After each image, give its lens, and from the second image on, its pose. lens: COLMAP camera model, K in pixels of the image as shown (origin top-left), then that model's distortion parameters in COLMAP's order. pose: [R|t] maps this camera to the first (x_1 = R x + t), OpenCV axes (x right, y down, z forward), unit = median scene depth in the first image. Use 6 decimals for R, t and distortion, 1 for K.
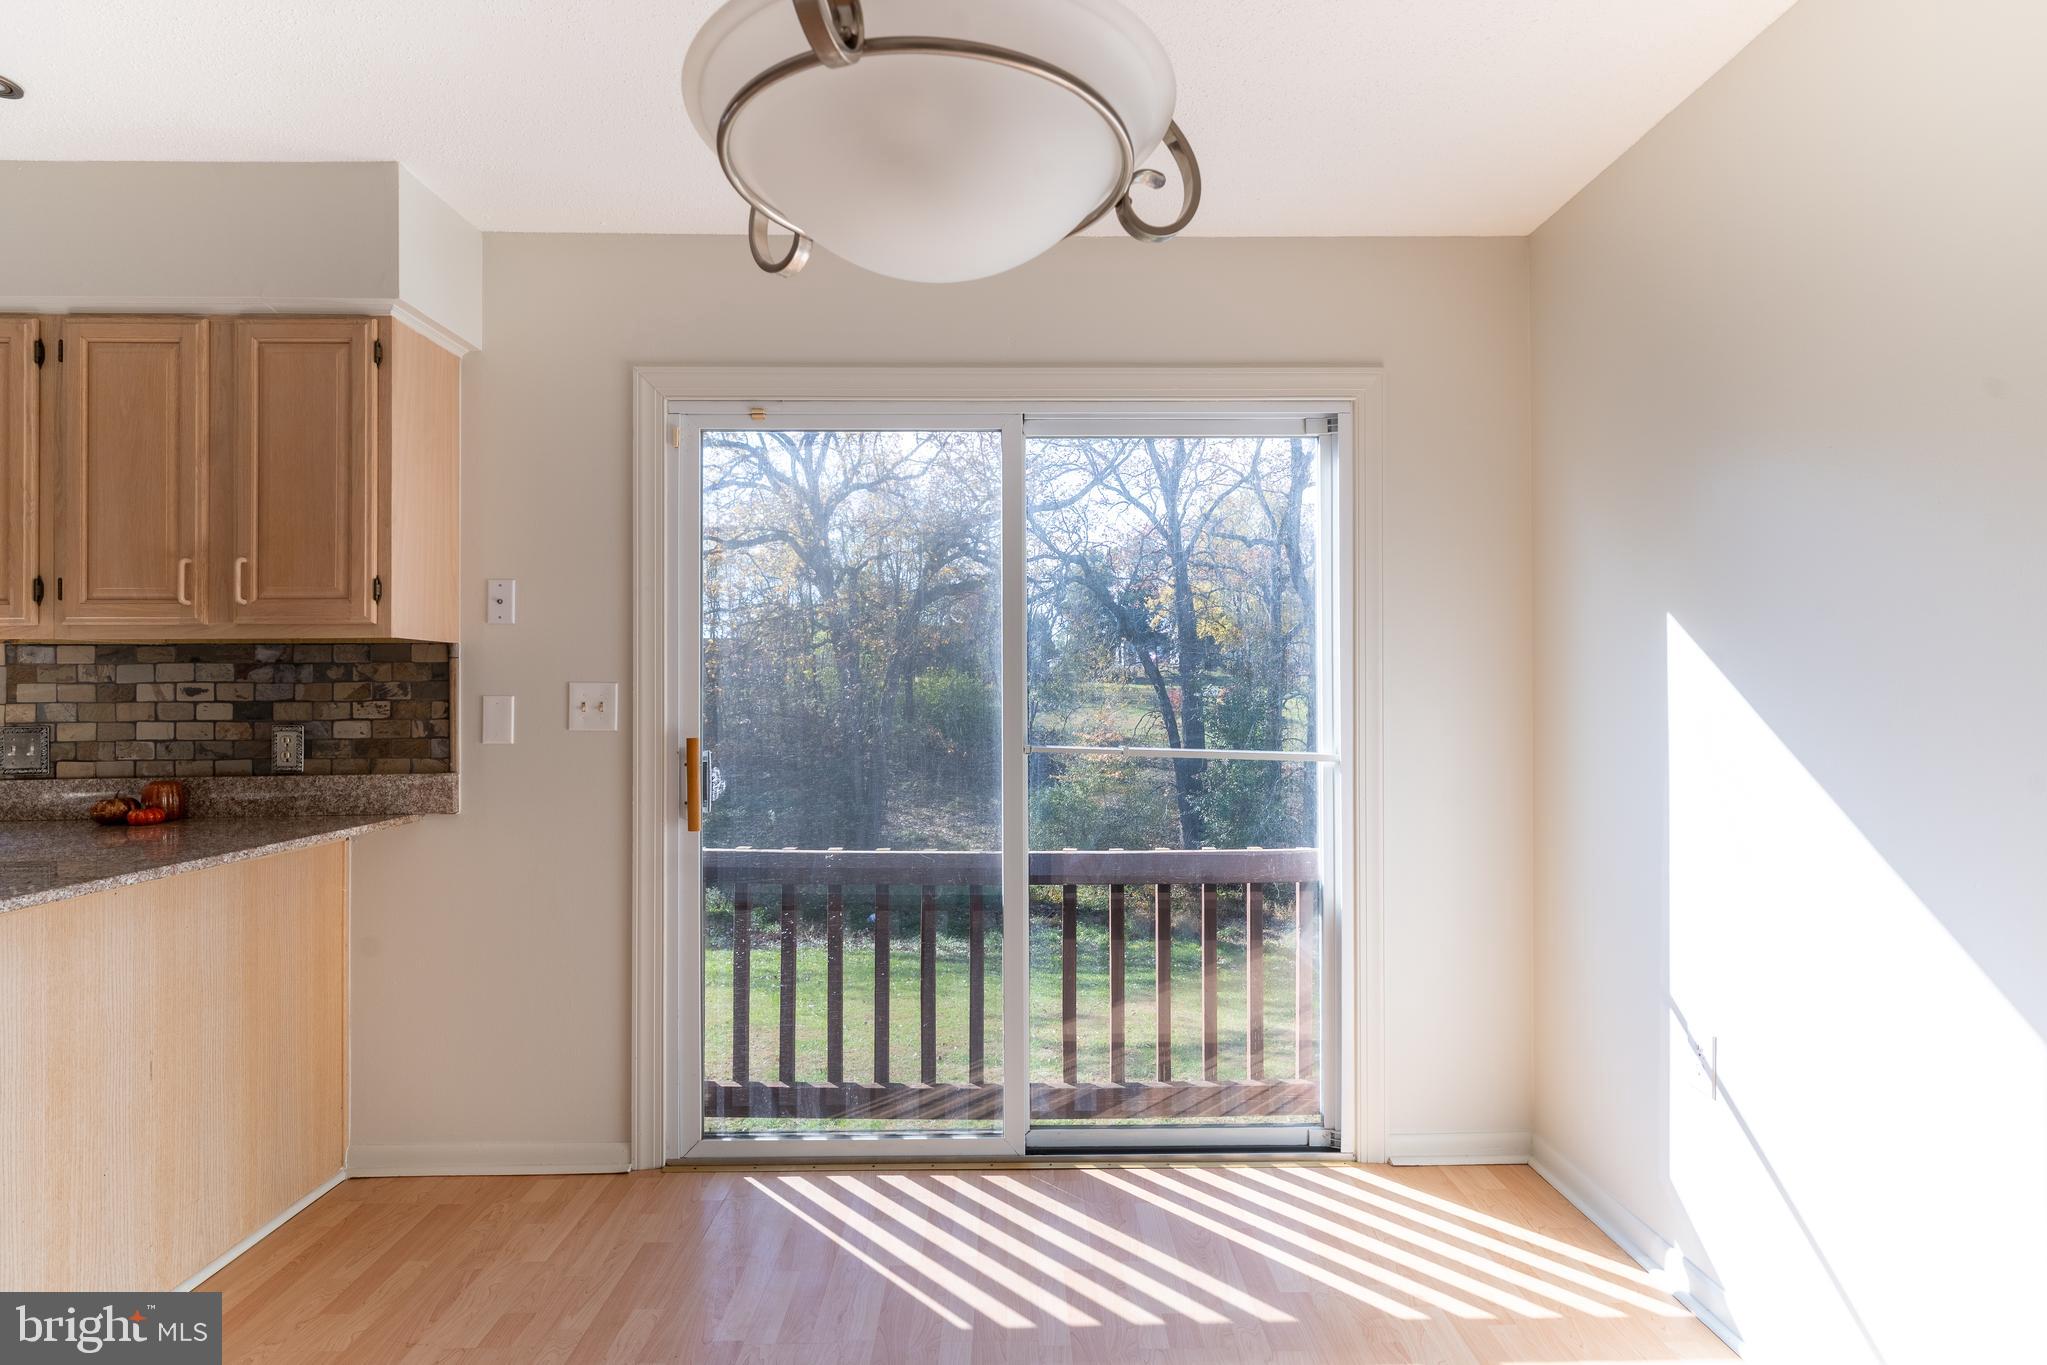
lens RADIAL K [[1026.5, 0, 1028.6], [0, 1026.5, 684.6], [0, 0, 1]] dist [0.001542, 0.000007]
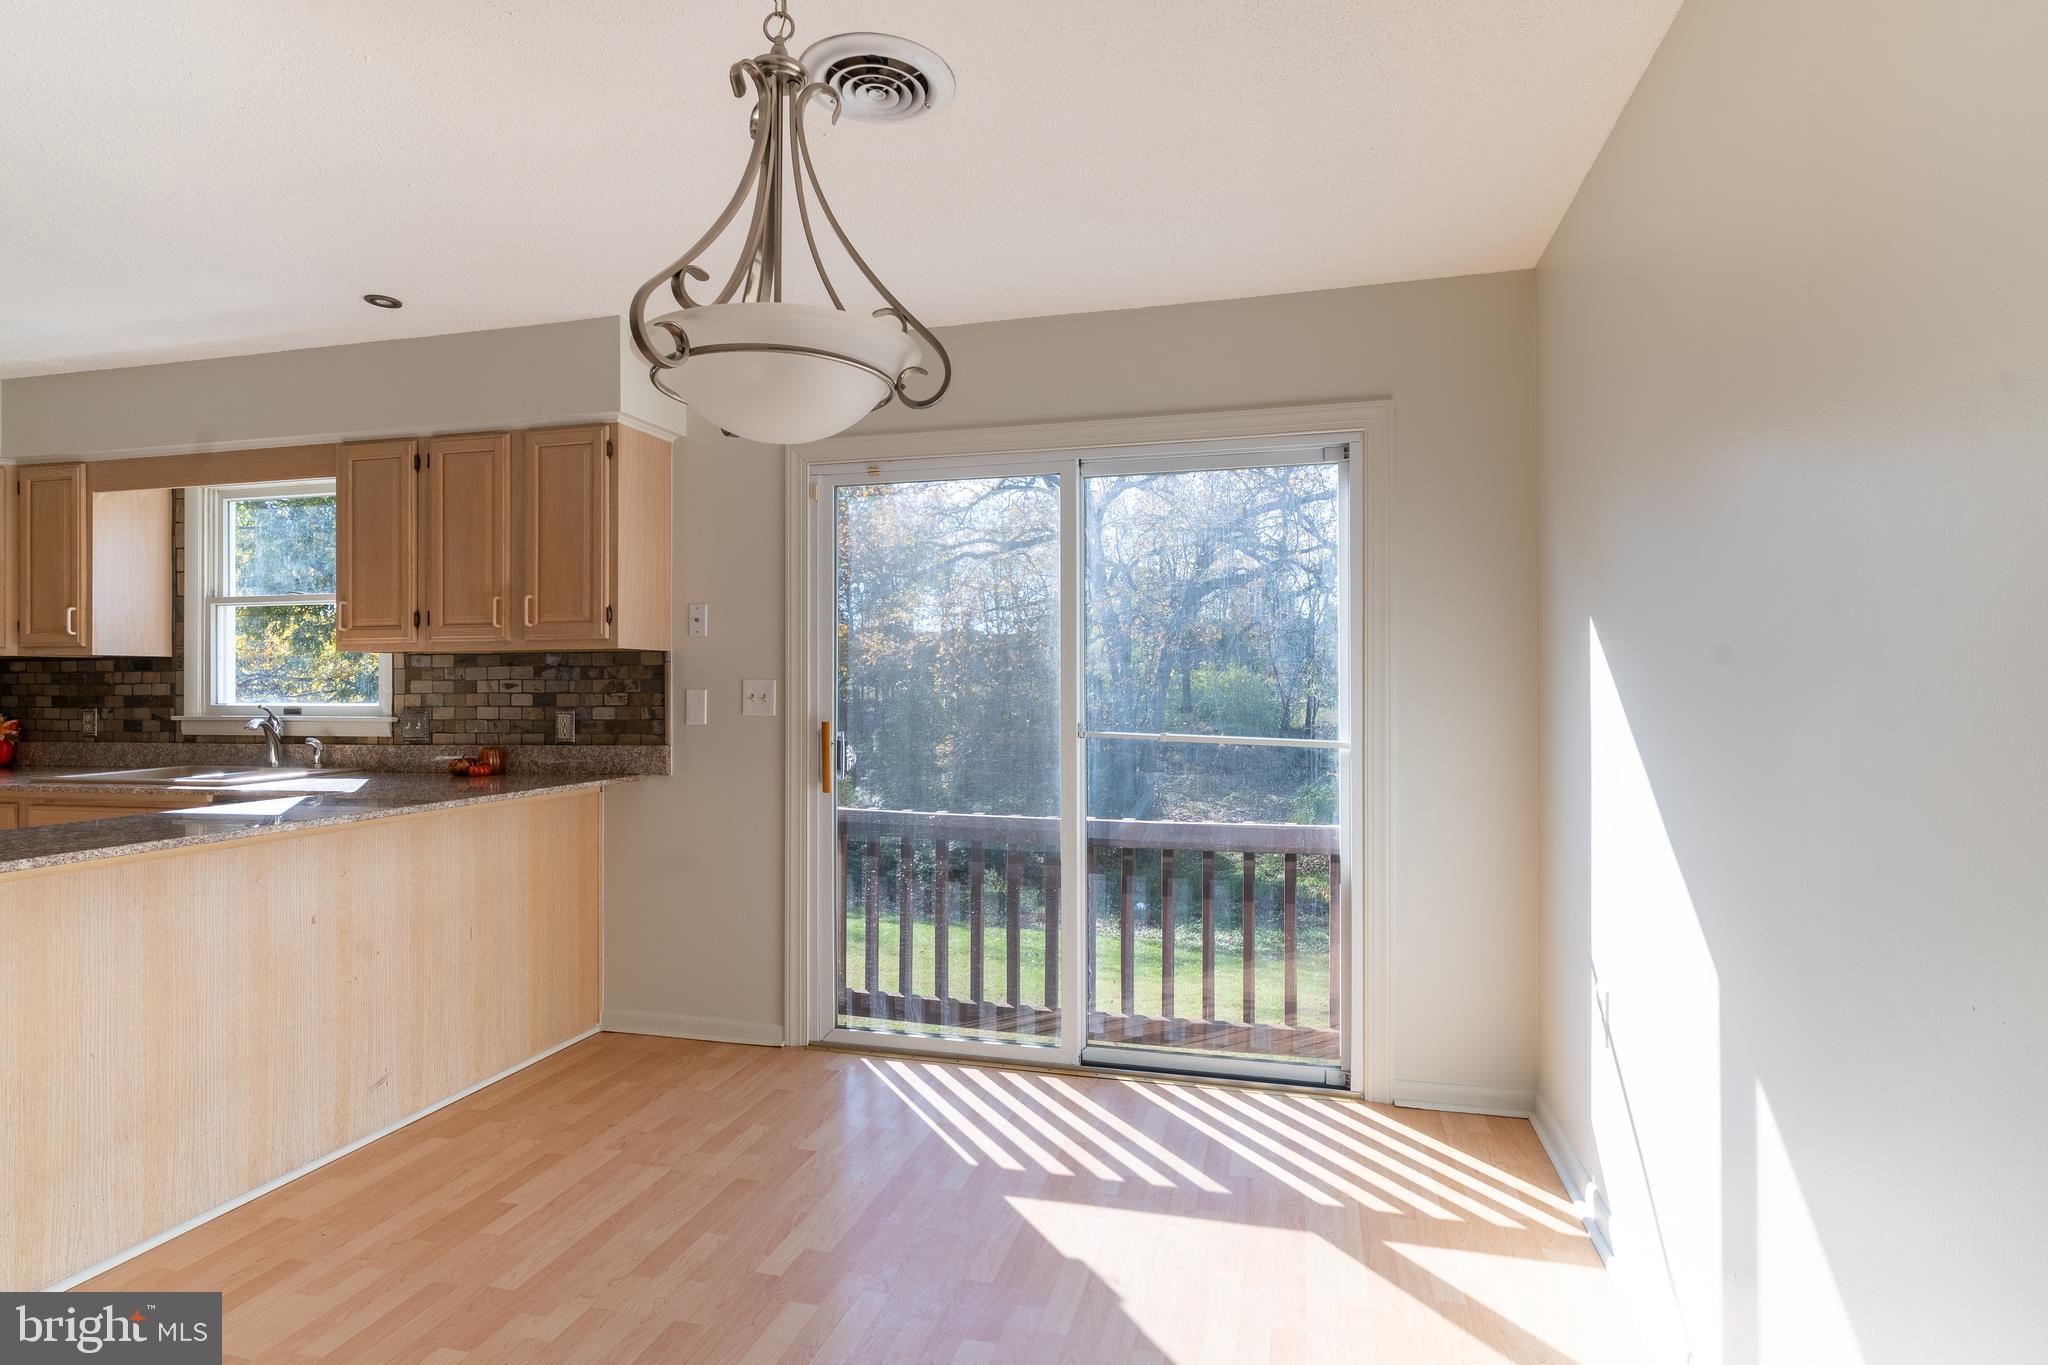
lens RADIAL K [[1030.4, 0, 1044.7], [0, 1030.4, 681.0], [0, 0, 1]] dist [0.002071, 0.000277]
pose [[0.966146, 0.000087, -0.257995, 0.286626], [0.000583, 0.999997, 0.002519, -0.003318], [0.257994, -0.002584, 0.966143, -0.204911]]
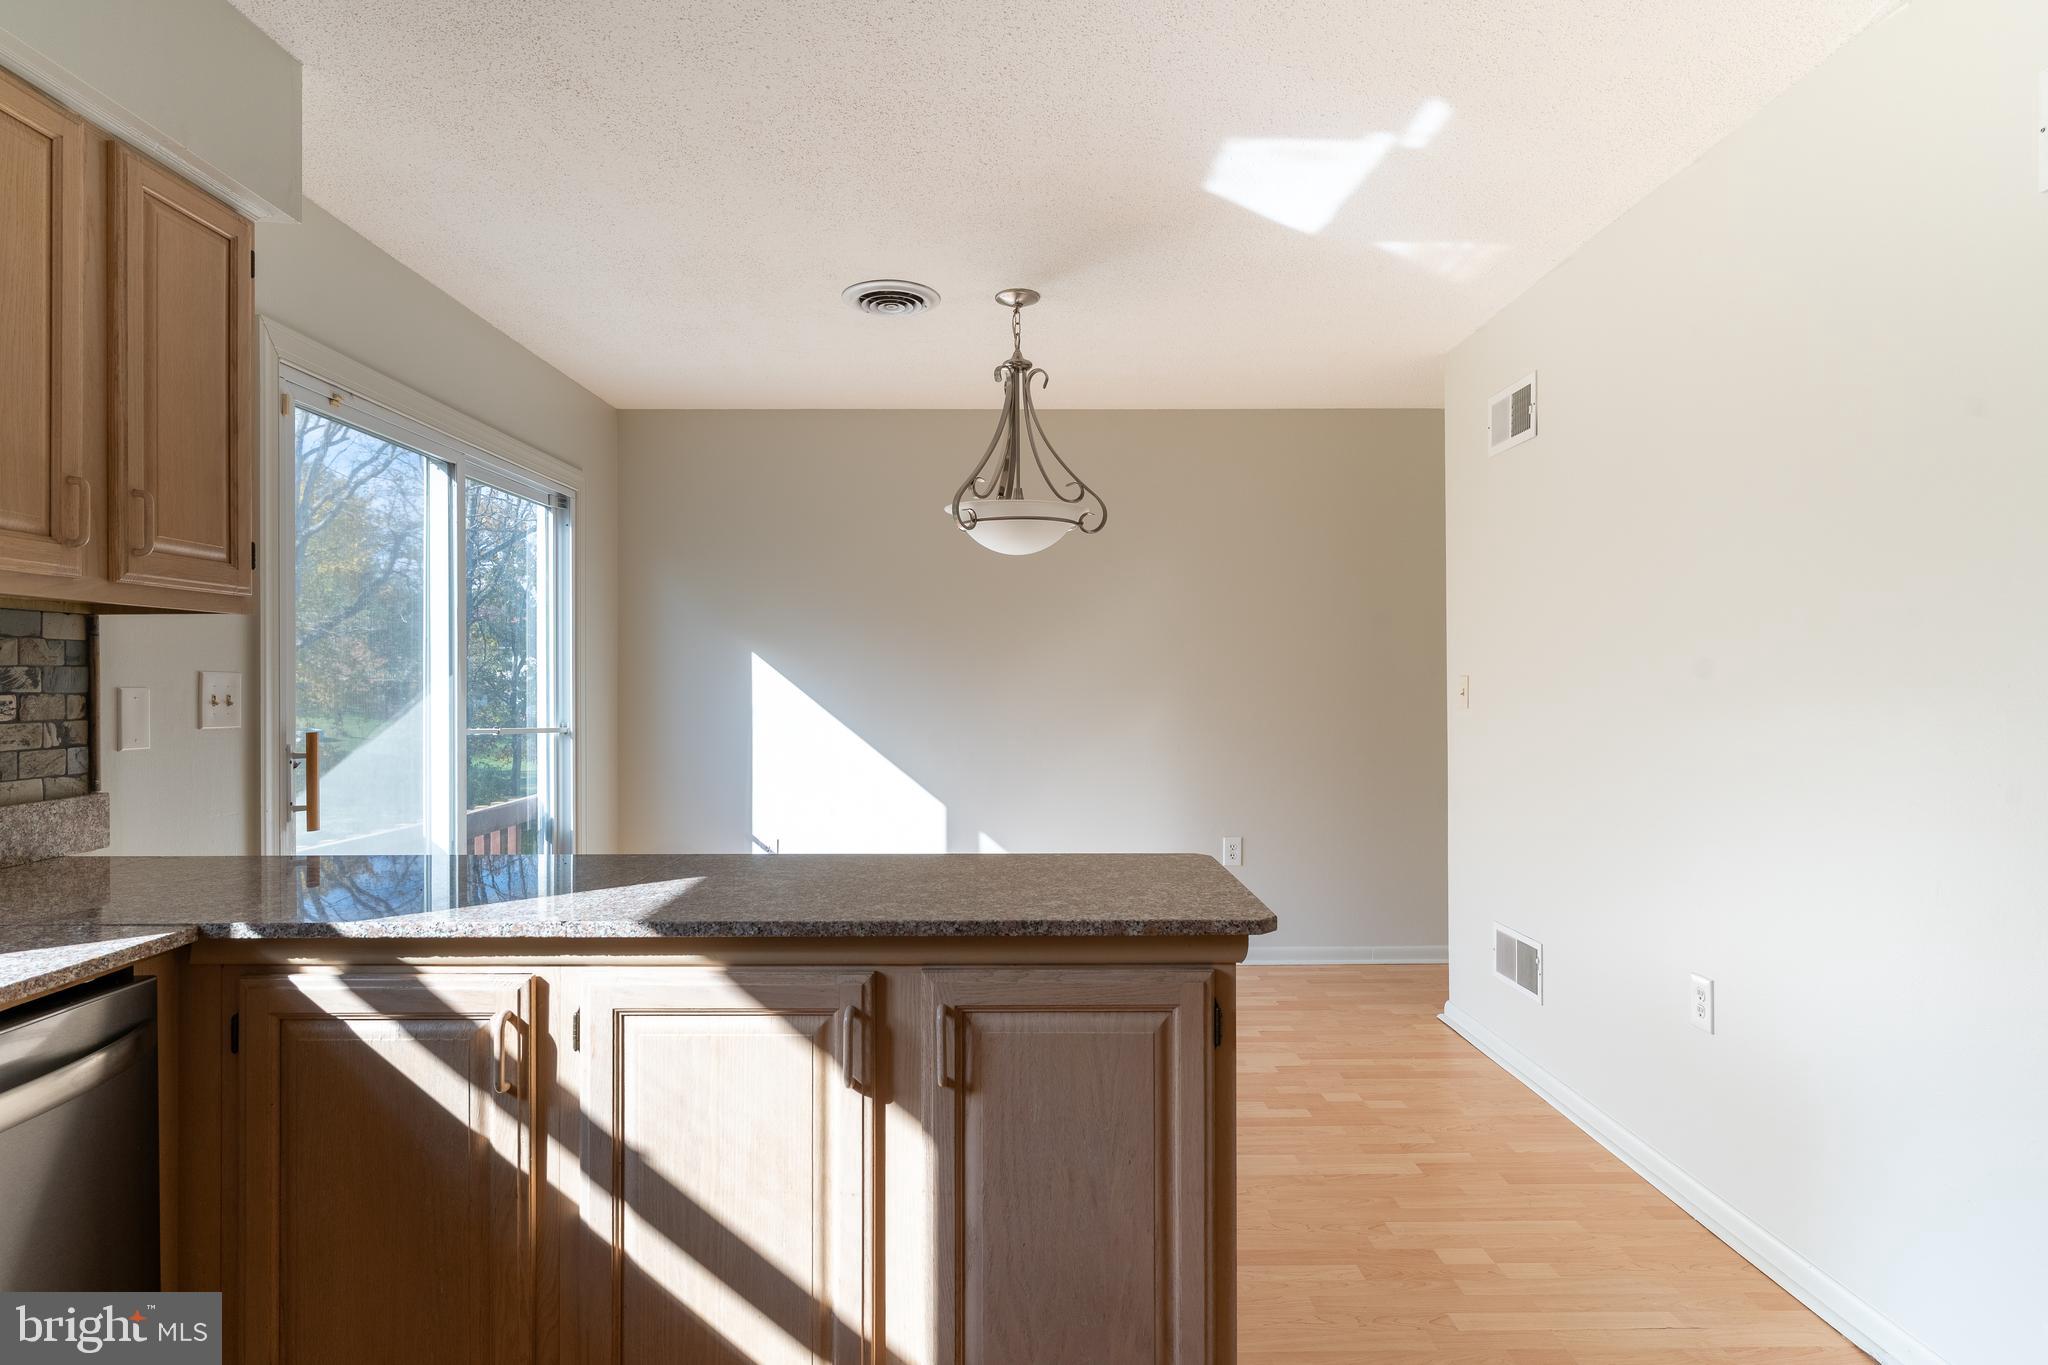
lens RADIAL K [[1129.4, 0, 1006.8], [0, 1129.4, 680.1], [0, 0, 1]] dist [-0.000813, -0.000738]
pose [[0.024350, 0.007400, 0.999676, -1.345942], [-0.002492, 0.999970, -0.007341, 0.010158], [-0.999700, -0.002313, 0.024367, 0.337710]]
